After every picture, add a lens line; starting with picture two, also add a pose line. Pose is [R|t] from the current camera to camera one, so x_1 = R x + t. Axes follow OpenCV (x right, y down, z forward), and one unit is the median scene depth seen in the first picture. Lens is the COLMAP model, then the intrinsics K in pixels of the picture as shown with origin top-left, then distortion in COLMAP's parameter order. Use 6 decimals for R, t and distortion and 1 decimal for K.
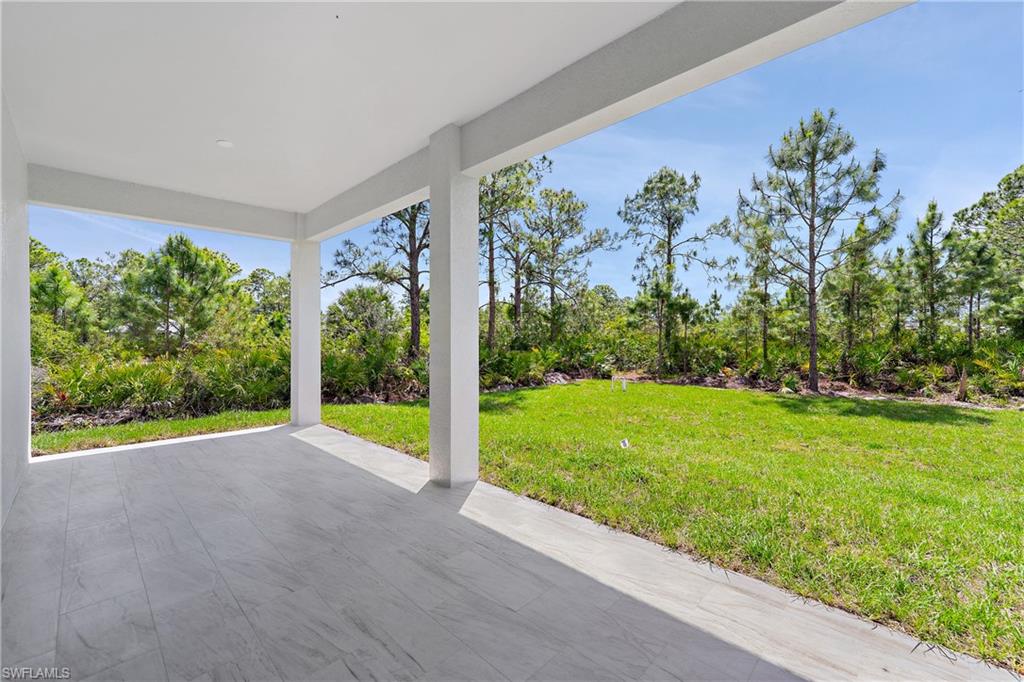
lens RADIAL K [[416.5, 0, 514.0], [0, 416.5, 344.7], [0, 0, 1]] dist [-0.002170, -0.000081]
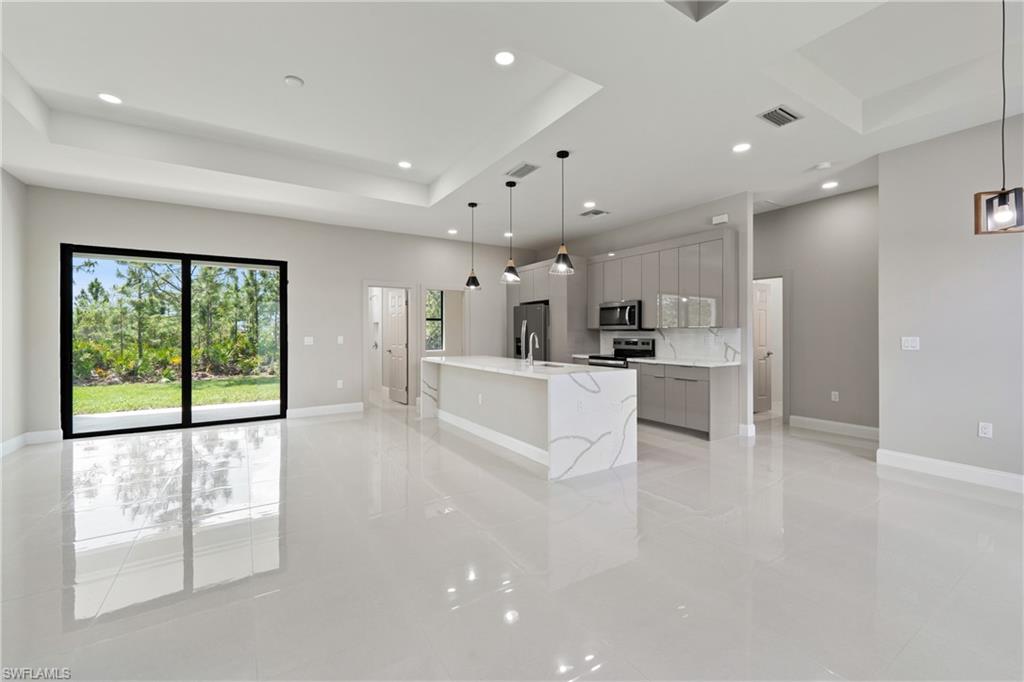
lens RADIAL K [[416.5, 0, 513.4], [0, 416.5, 339.8], [0, 0, 1]] dist [-0.002170, -0.000081]
pose [[0.224708, -0.005060, 0.974413, -0.305412], [0.015269, 0.999882, 0.001671, -0.002151], [-0.974307, 0.014503, 0.224758, -0.295533]]
